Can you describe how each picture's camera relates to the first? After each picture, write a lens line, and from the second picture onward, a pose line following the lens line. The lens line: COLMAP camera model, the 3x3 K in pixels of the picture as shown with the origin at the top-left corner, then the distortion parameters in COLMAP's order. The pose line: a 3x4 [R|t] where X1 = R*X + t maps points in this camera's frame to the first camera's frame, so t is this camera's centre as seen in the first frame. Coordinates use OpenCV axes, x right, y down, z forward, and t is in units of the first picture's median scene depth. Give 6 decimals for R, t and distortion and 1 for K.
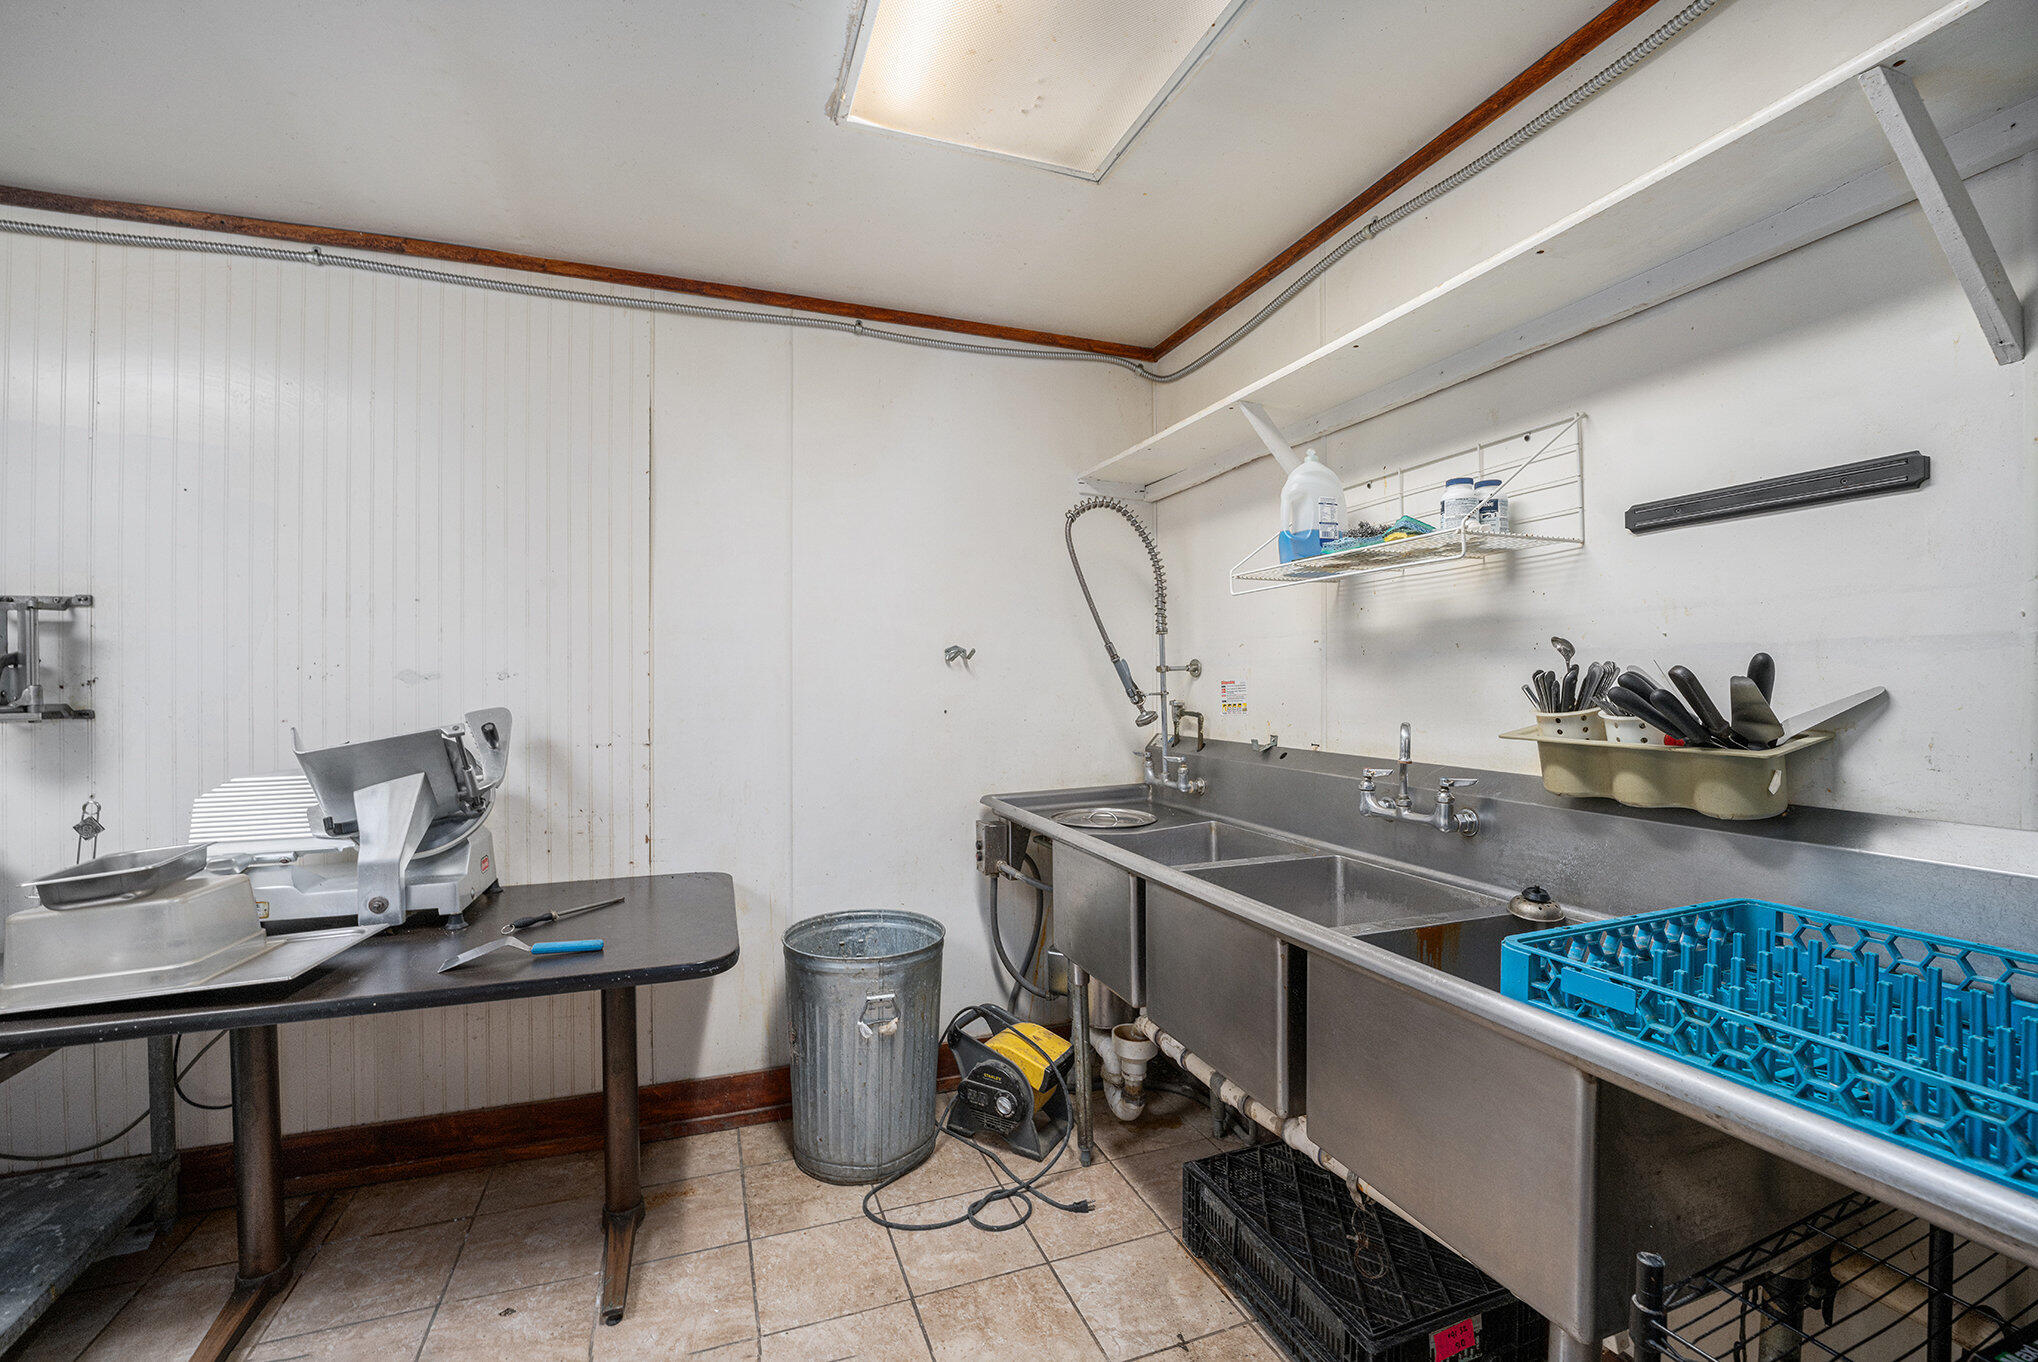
lens RADIAL K [[848.1, 0, 1019.0], [0, 848.1, 681.0], [0, 0, 1]] dist [-0.023374, 0.000489]
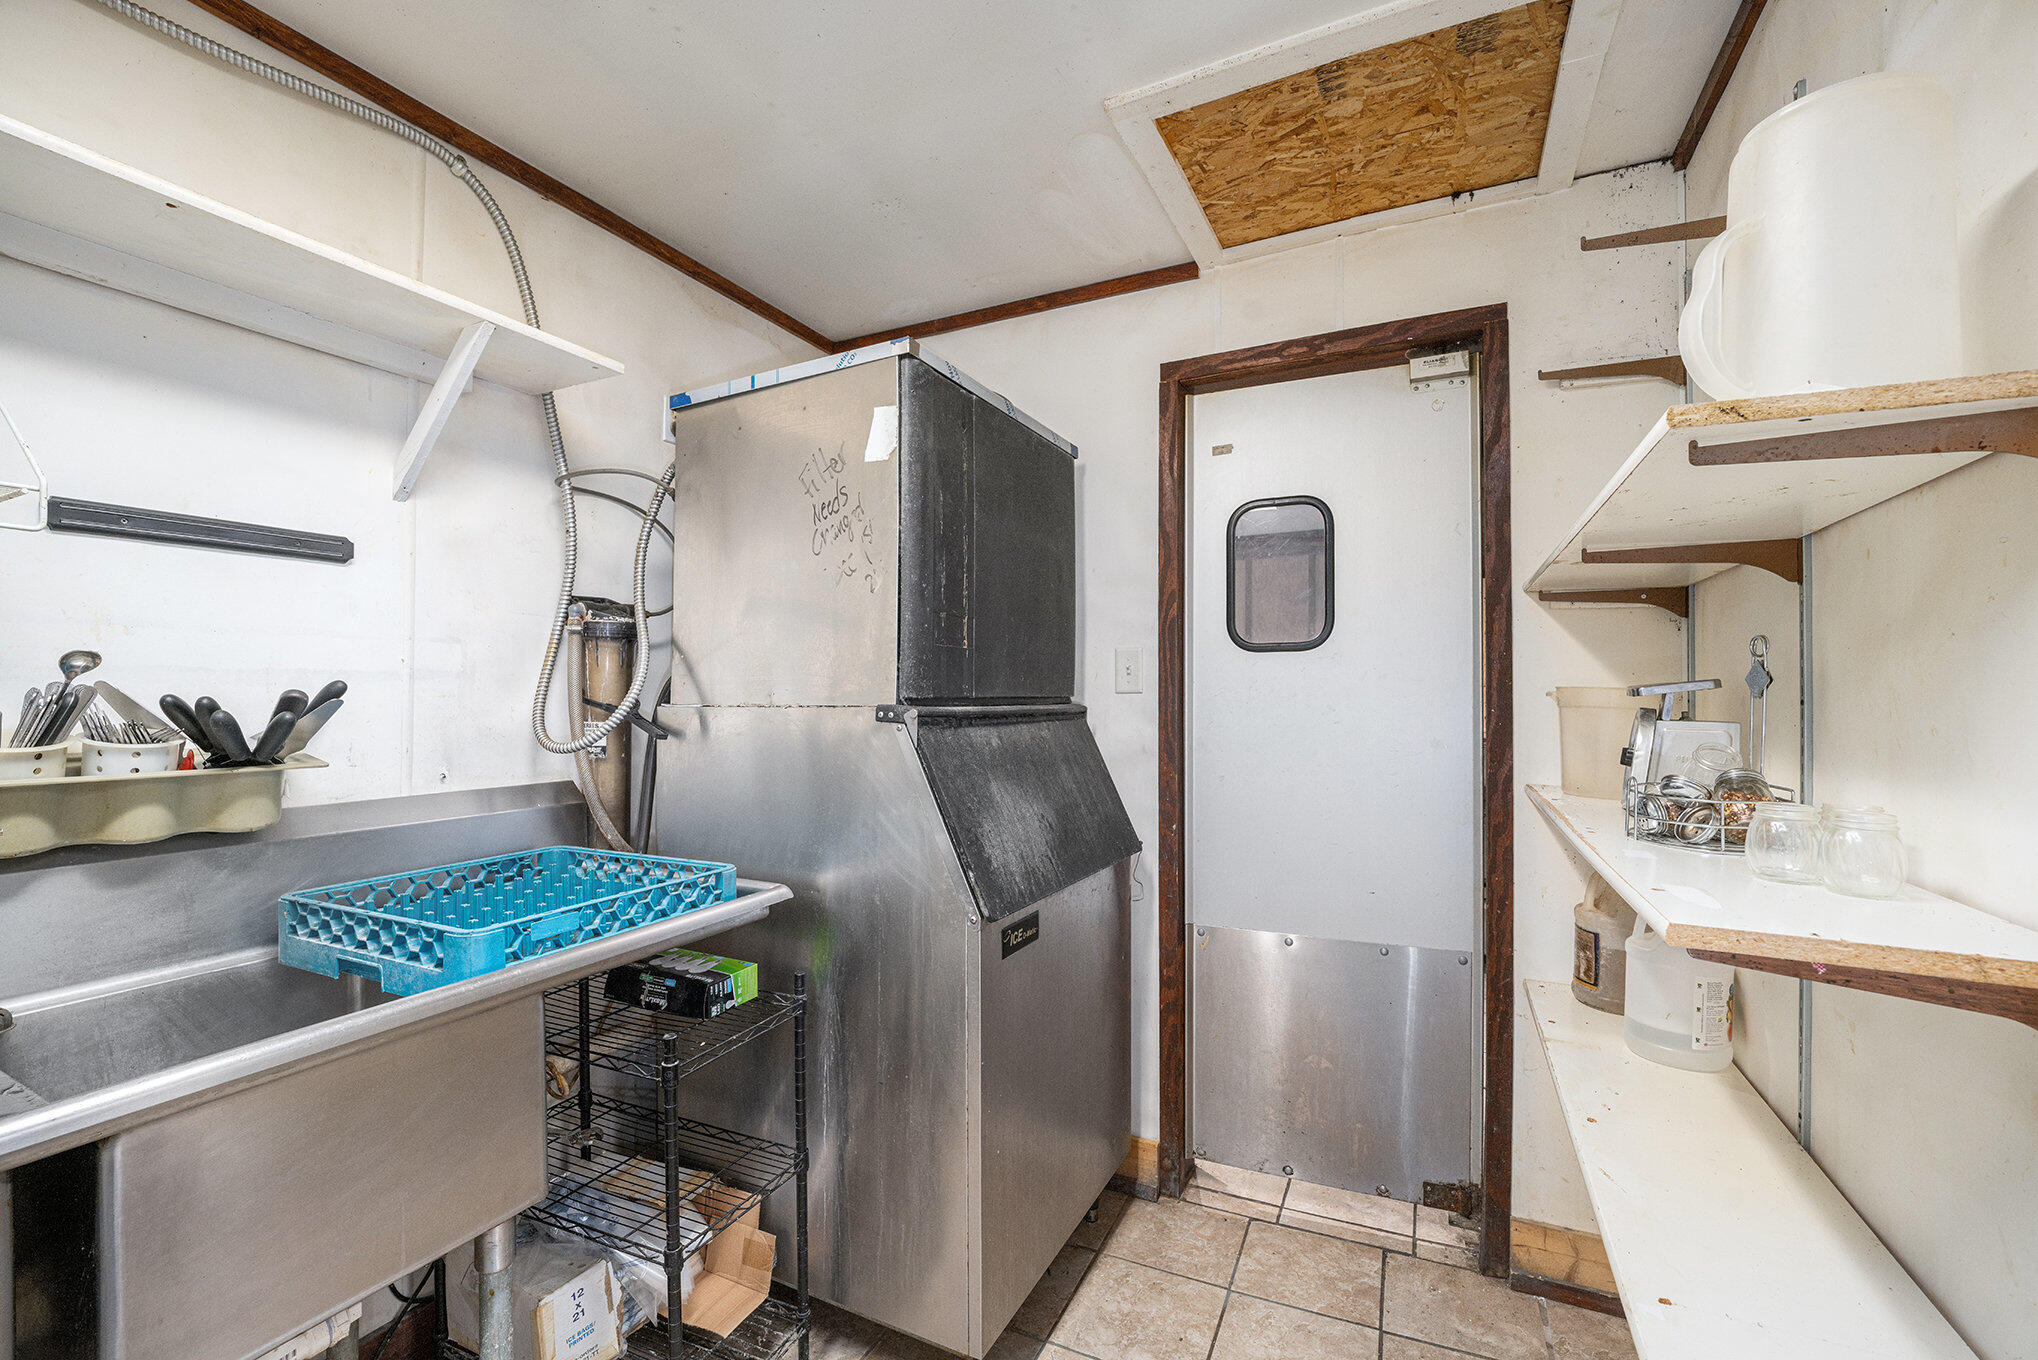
lens RADIAL K [[848.1, 0, 1019.0], [0, 848.1, 680.0], [0, 0, 1]] dist [-0.023374, 0.000489]
pose [[-0.680053, 0.015703, 0.732995, -0.821144], [0.002275, 0.999811, -0.019308, -0.010836], [-0.733159, -0.011463, -0.679960, 1.311322]]
